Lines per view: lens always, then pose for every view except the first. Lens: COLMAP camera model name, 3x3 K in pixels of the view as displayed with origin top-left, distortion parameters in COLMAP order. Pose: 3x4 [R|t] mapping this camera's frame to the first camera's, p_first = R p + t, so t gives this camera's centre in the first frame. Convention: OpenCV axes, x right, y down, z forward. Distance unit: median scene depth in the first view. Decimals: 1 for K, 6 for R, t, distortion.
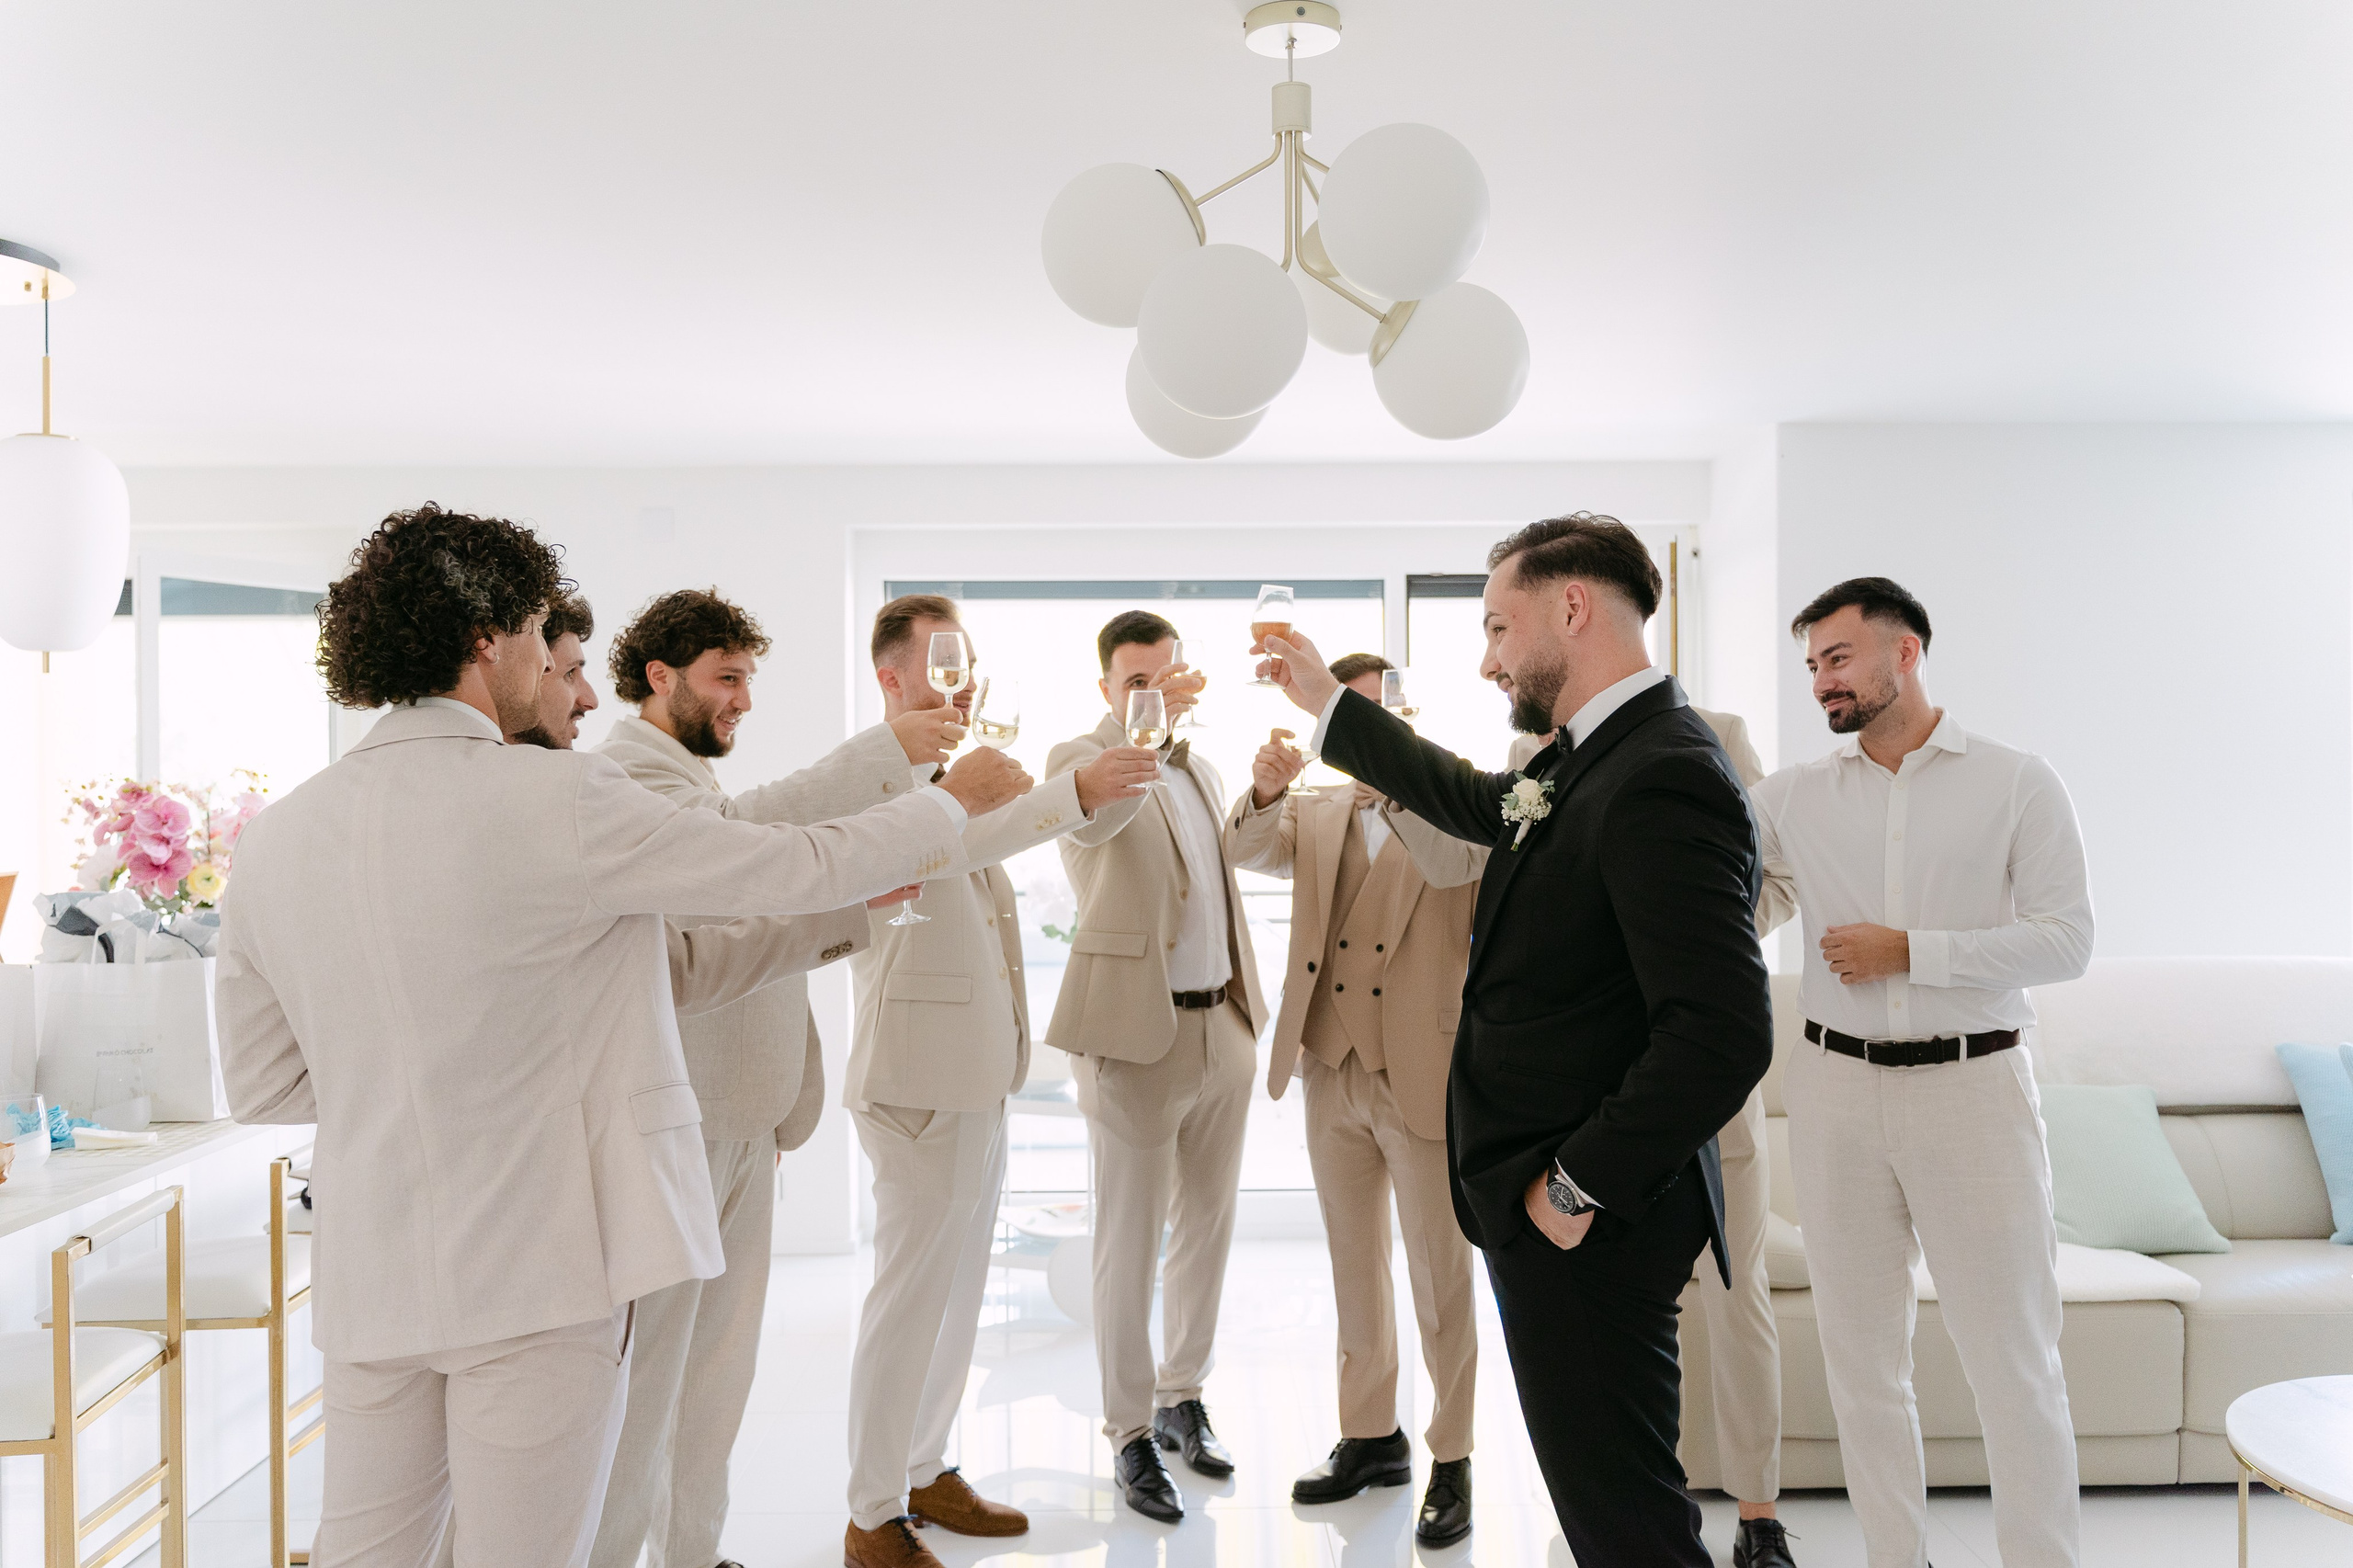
lens RADIAL K [[1912.0, 0, 1176.5], [0, 1912.0, 784.0], [0, 0, 1]] dist [0.008632, 0.014929]
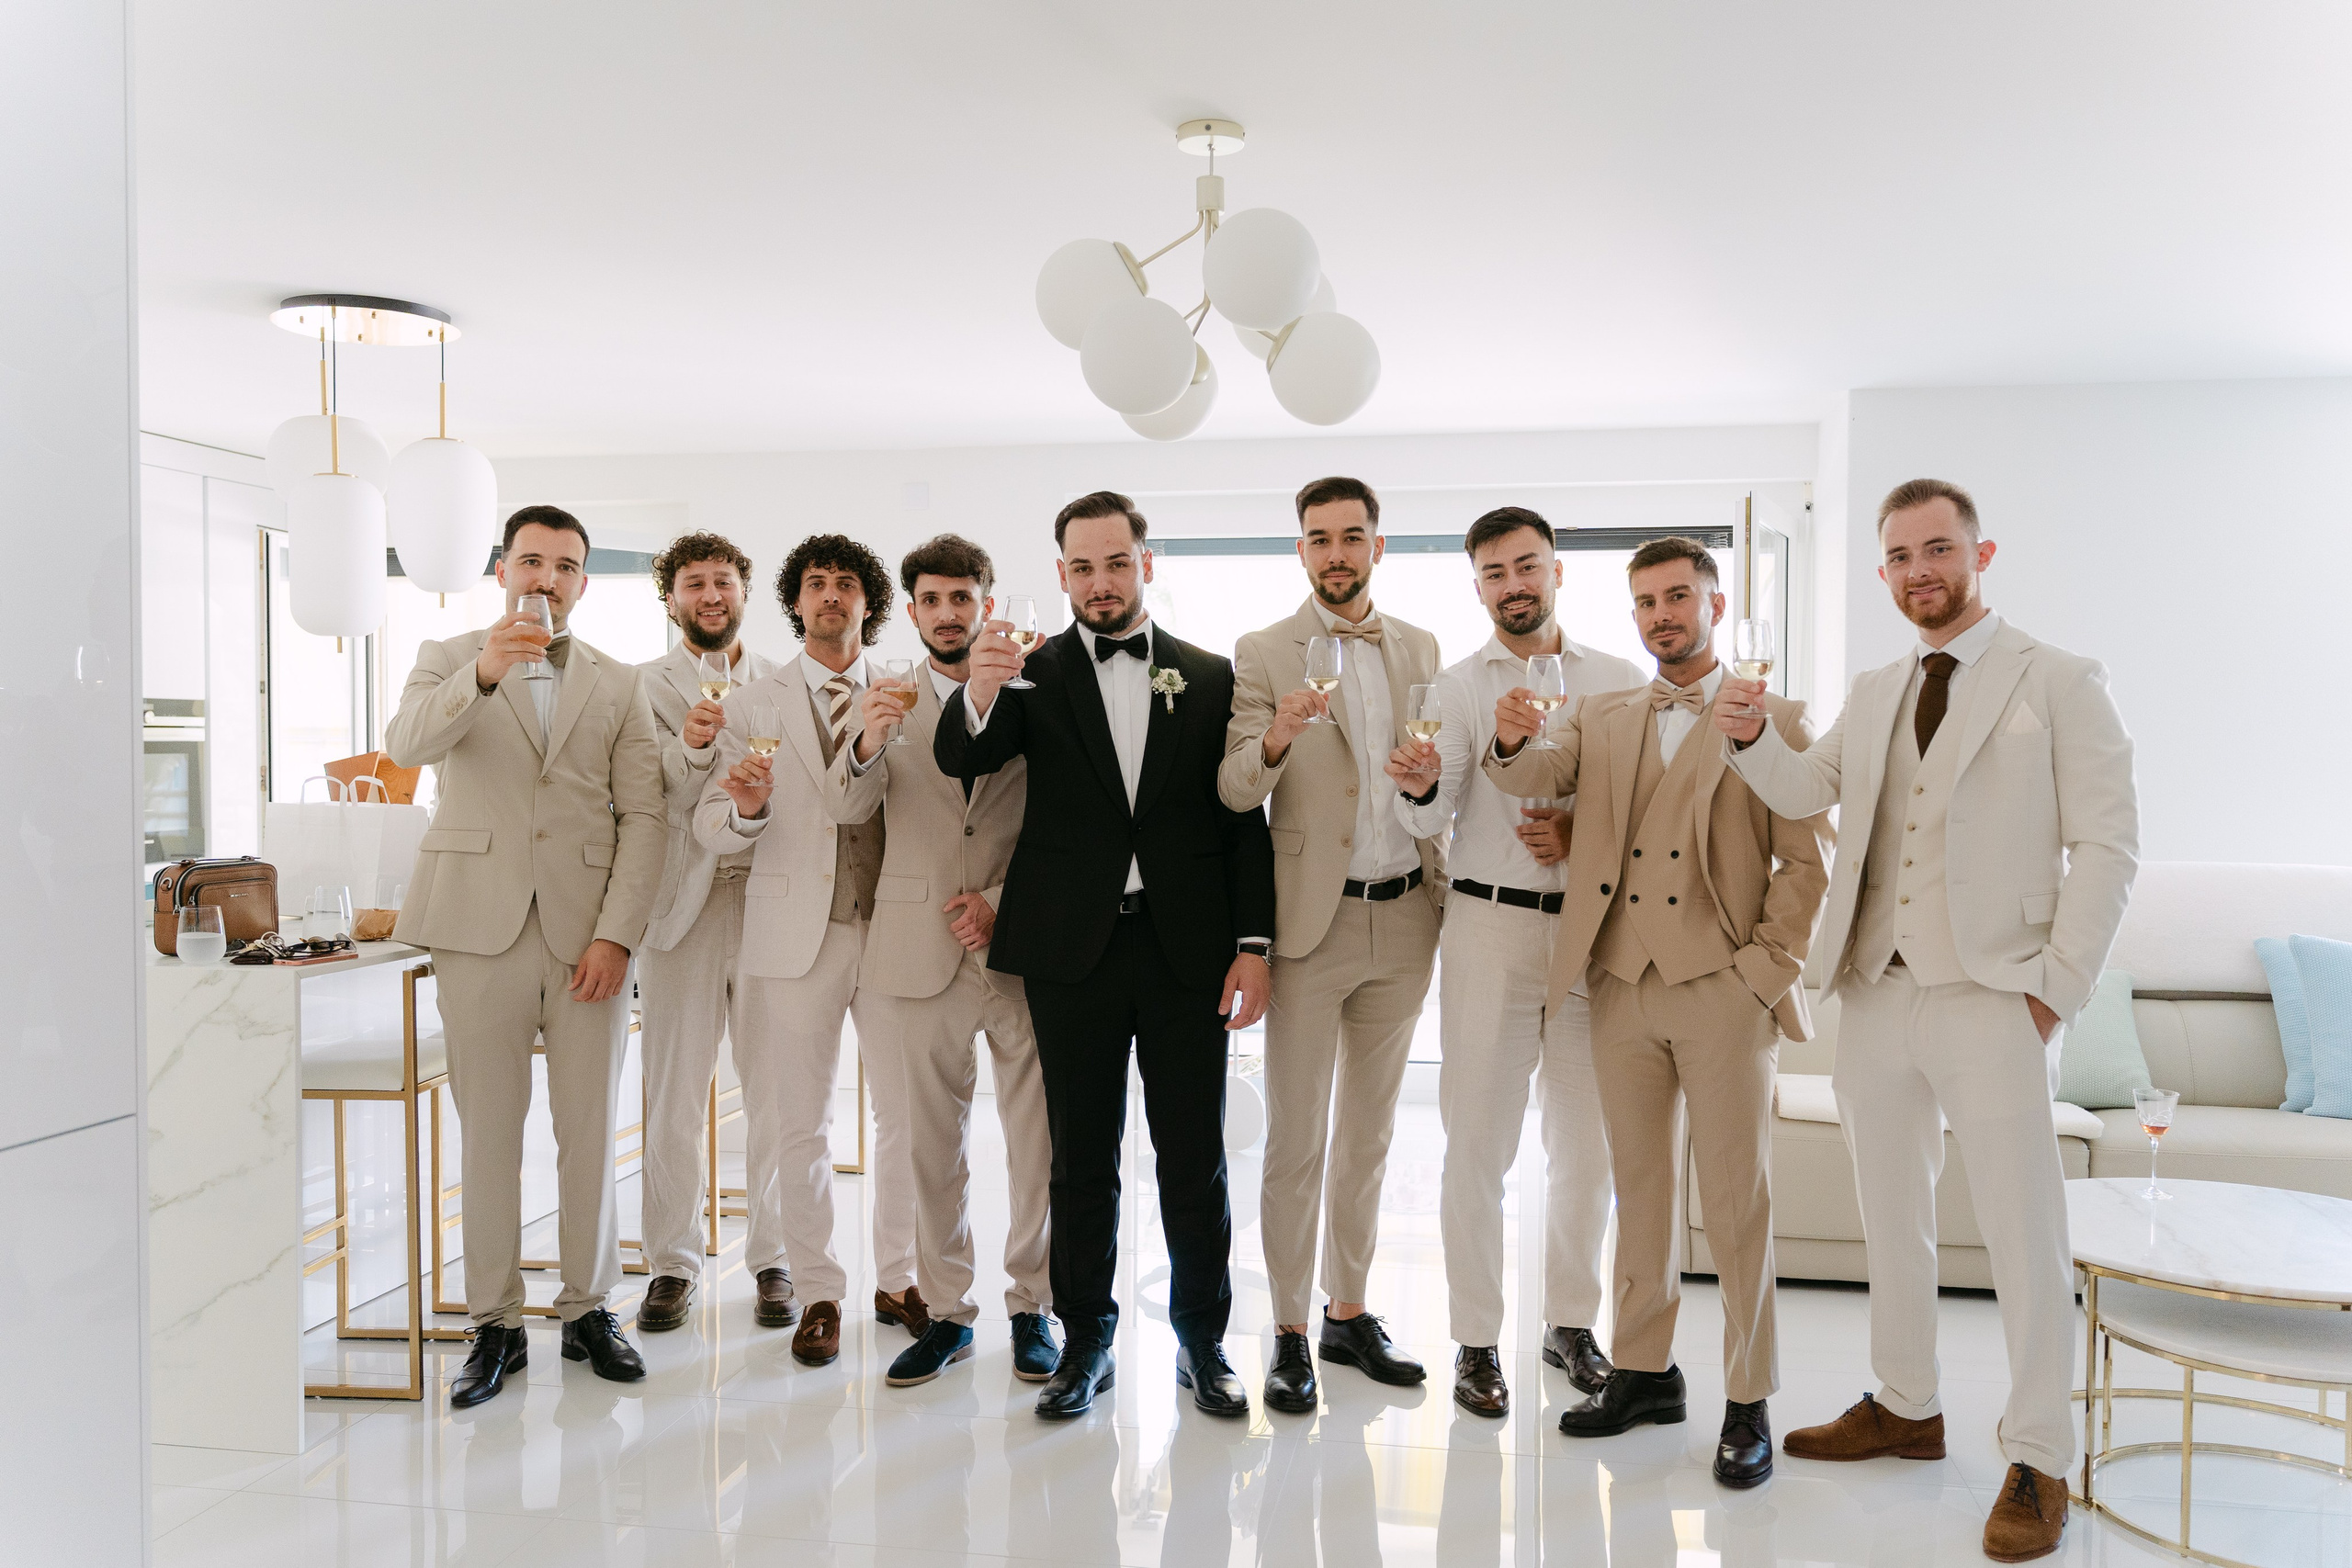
lens RADIAL K [[1911.1, 0, 1176.0], [0, 1911.1, 784.0], [0, 0, 1]] dist [0.008632, 0.014929]
pose [[0.979288, 0.015649, -0.201867, 0.212166], [-0.011905, 0.999734, 0.019747, 0.035153], [0.202123, -0.016934, 0.979214, -0.254269]]
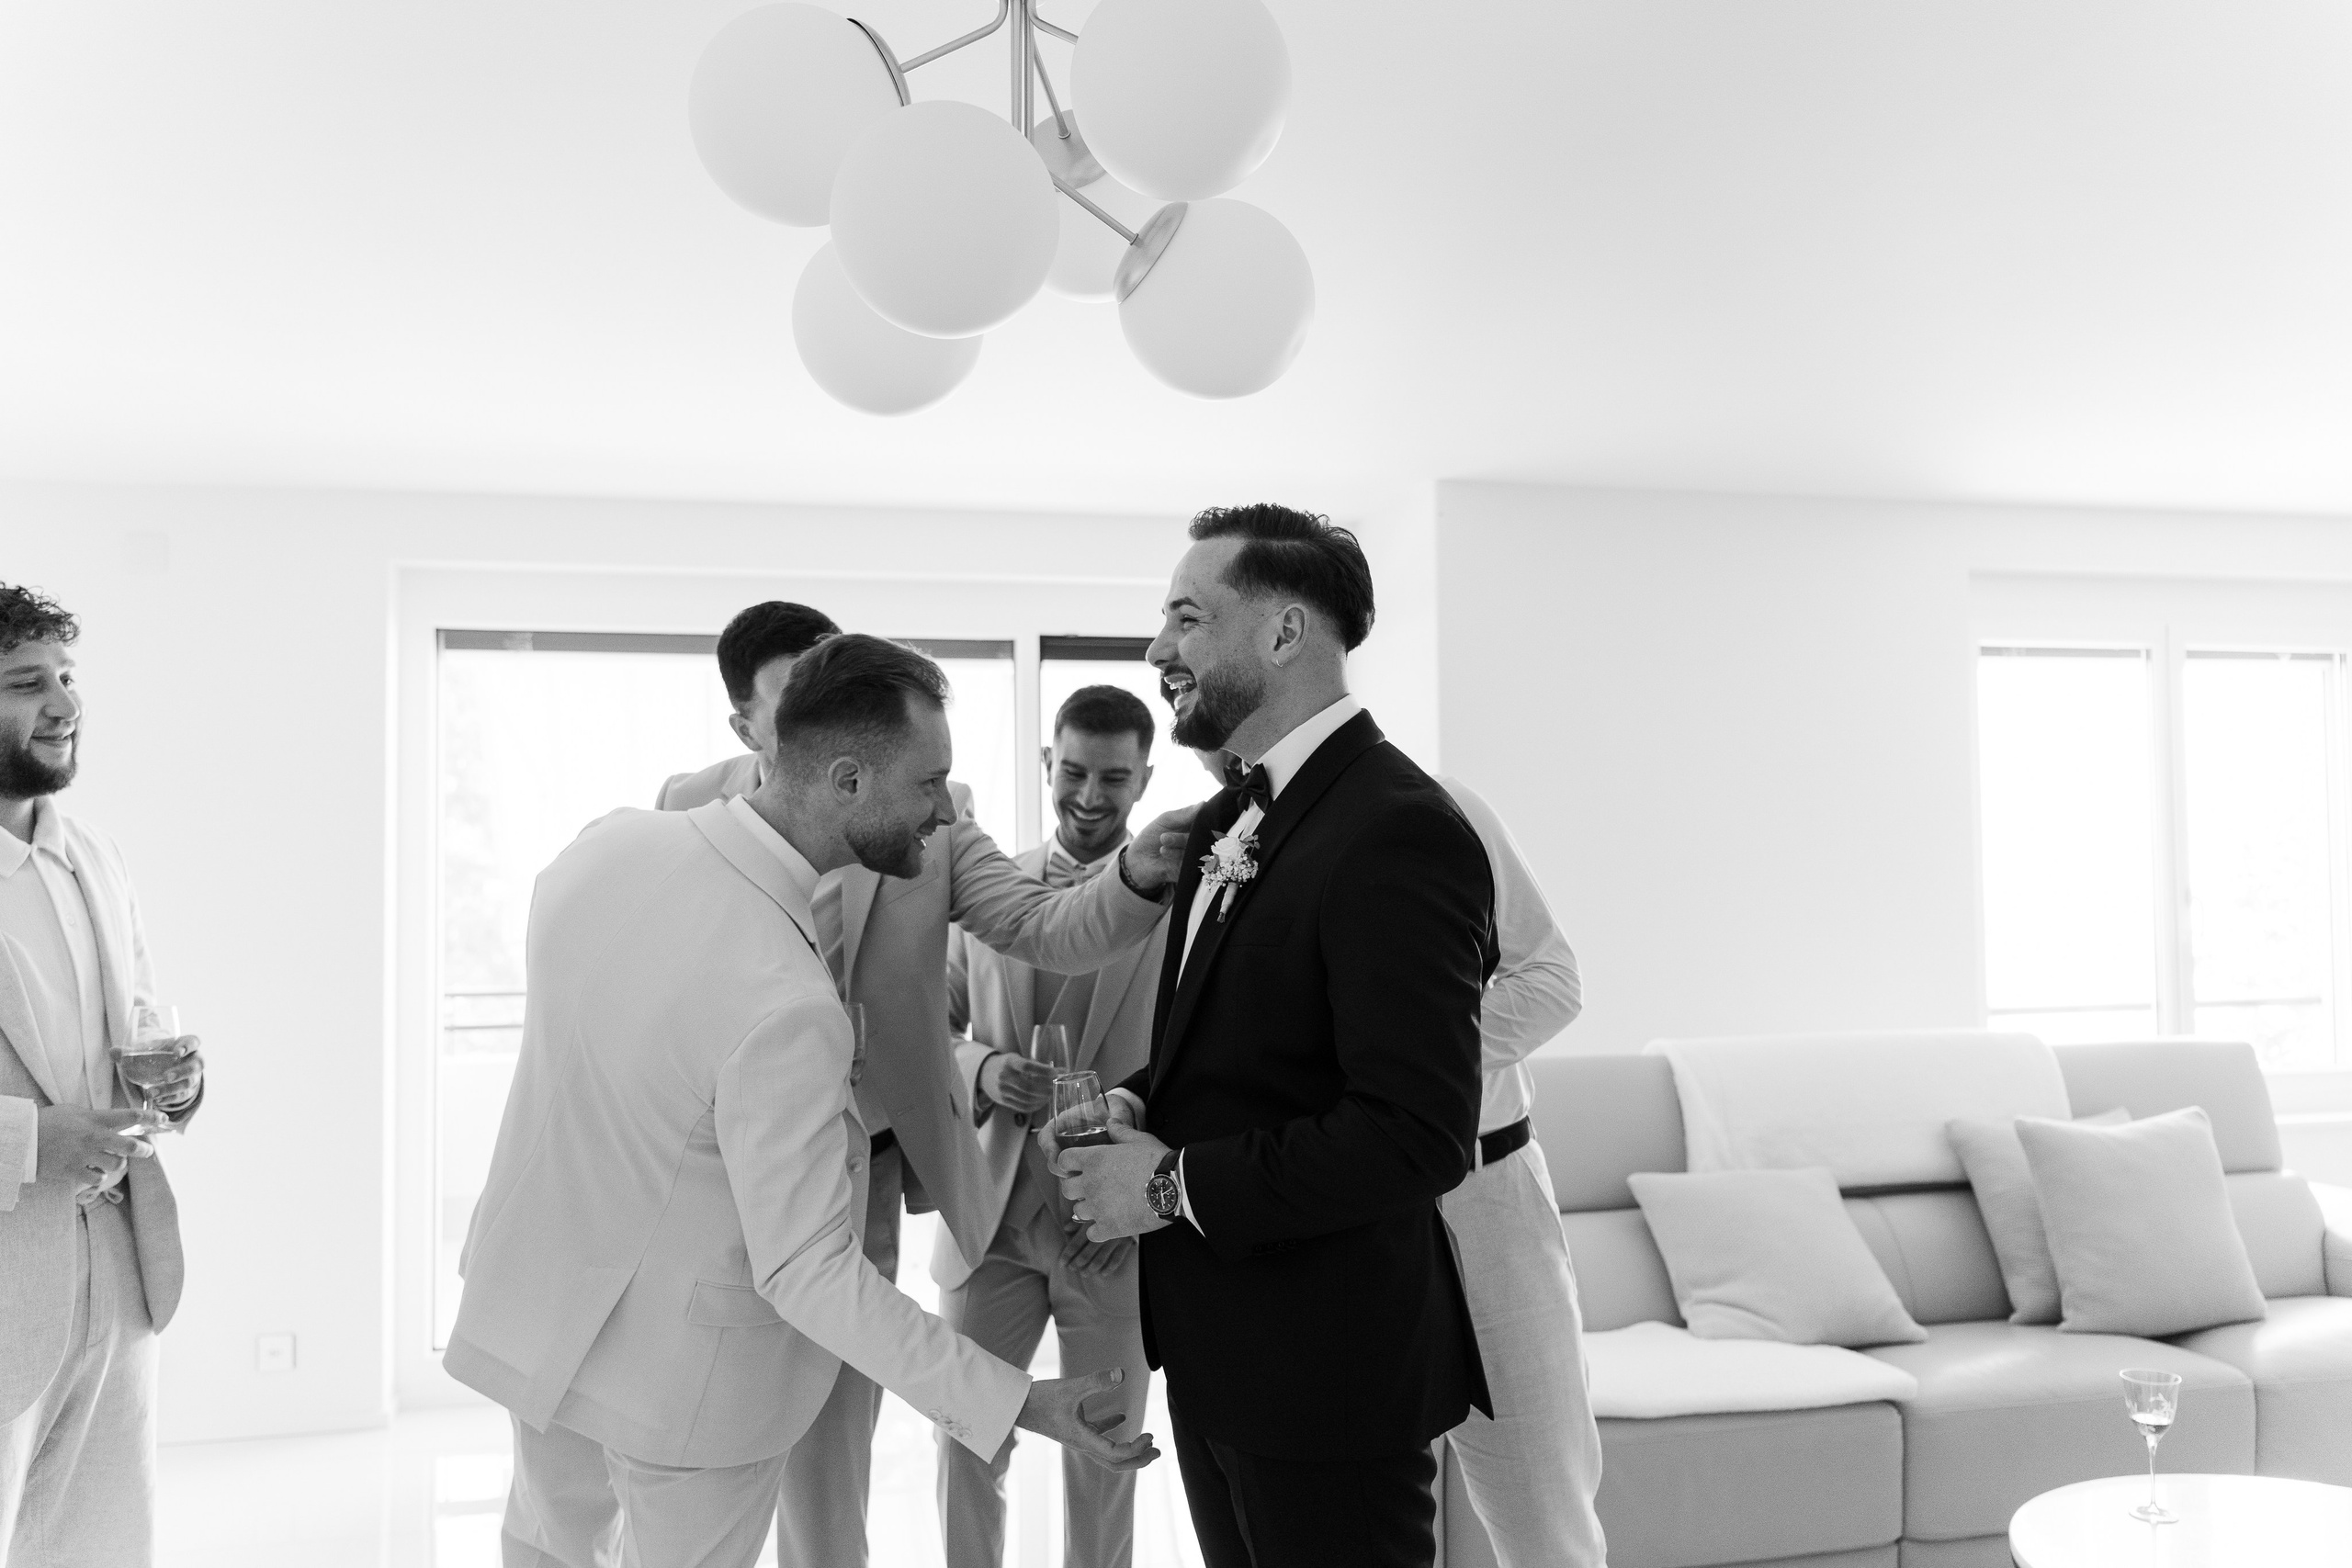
lens RADIAL K [[1890.3, 0, 1176.0], [0, 1890.3, 784.0], [0, 0, 1]] dist [0.103862, -0.156392]
pose [[0.974990, 0.011537, 0.221948, -0.032090], [-0.000500, 0.998763, -0.049724, 0.015444], [-0.222247, 0.048369, 0.973790, 0.150408]]
